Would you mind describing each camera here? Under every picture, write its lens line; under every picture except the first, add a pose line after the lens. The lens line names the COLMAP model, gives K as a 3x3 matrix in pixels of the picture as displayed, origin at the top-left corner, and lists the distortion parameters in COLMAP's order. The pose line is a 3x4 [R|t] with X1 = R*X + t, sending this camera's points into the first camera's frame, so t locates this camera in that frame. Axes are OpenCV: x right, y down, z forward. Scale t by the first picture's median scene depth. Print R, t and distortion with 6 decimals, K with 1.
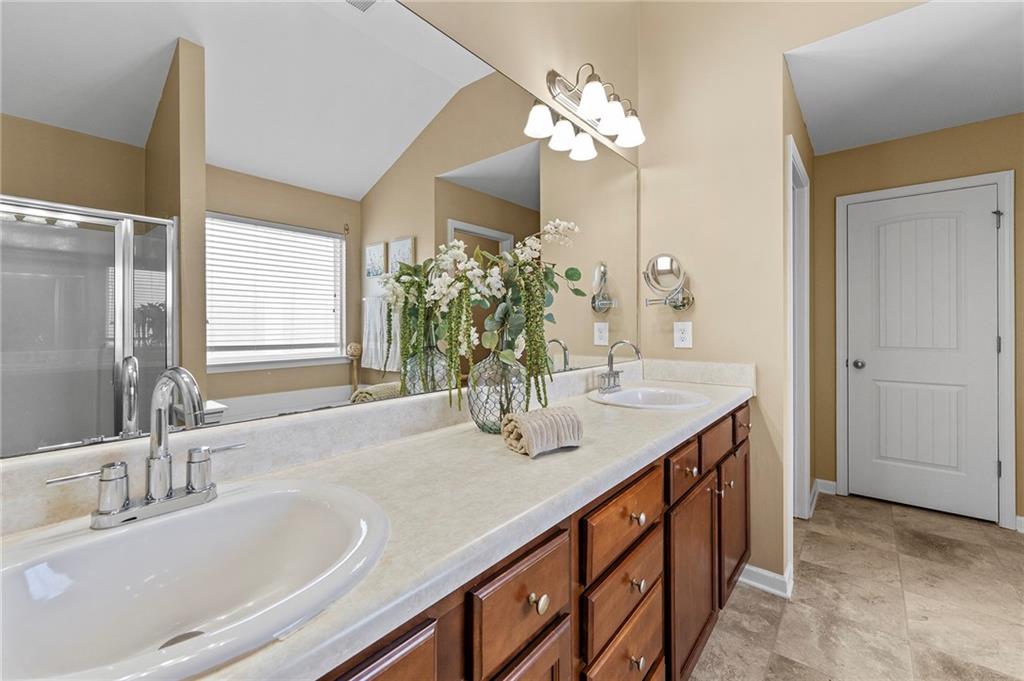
lens RADIAL K [[413.1, 0, 513.4], [0, 413.1, 338.4], [0, 0, 1]] dist [-0.000207, -0.000248]
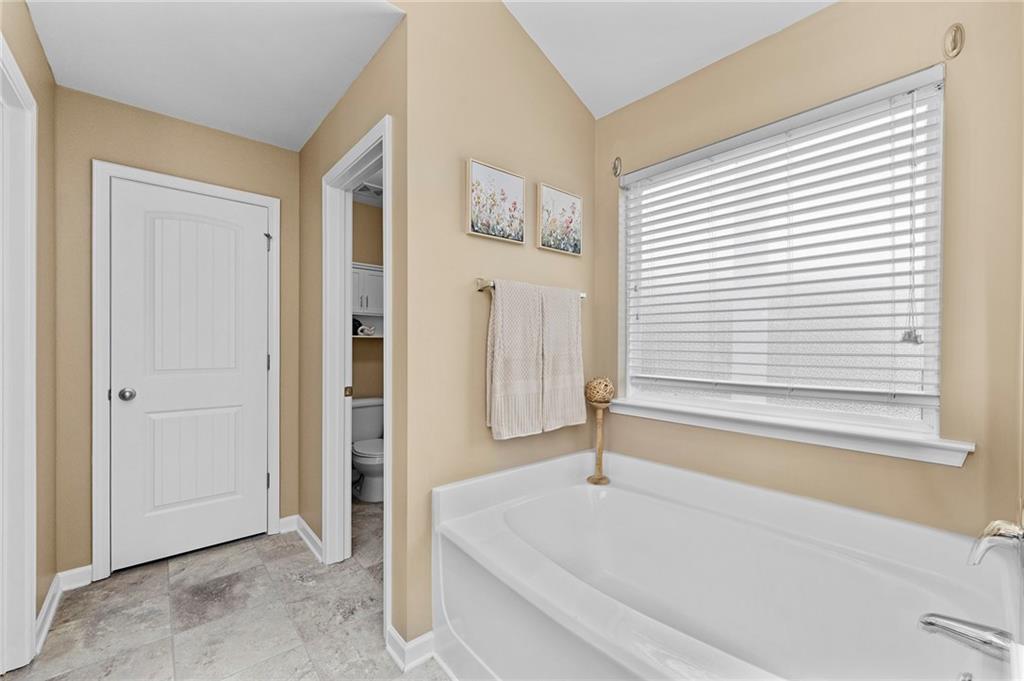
lens RADIAL K [[420.2, 0, 514.9], [0, 420.2, 337.3], [0, 0, 1]] dist [0.013313, 0.000014]
pose [[0.155078, 0.023529, 0.987622, 0.205091], [0.017993, 0.999483, -0.026637, -0.007954], [-0.987738, 0.021901, 0.154574, 0.207688]]
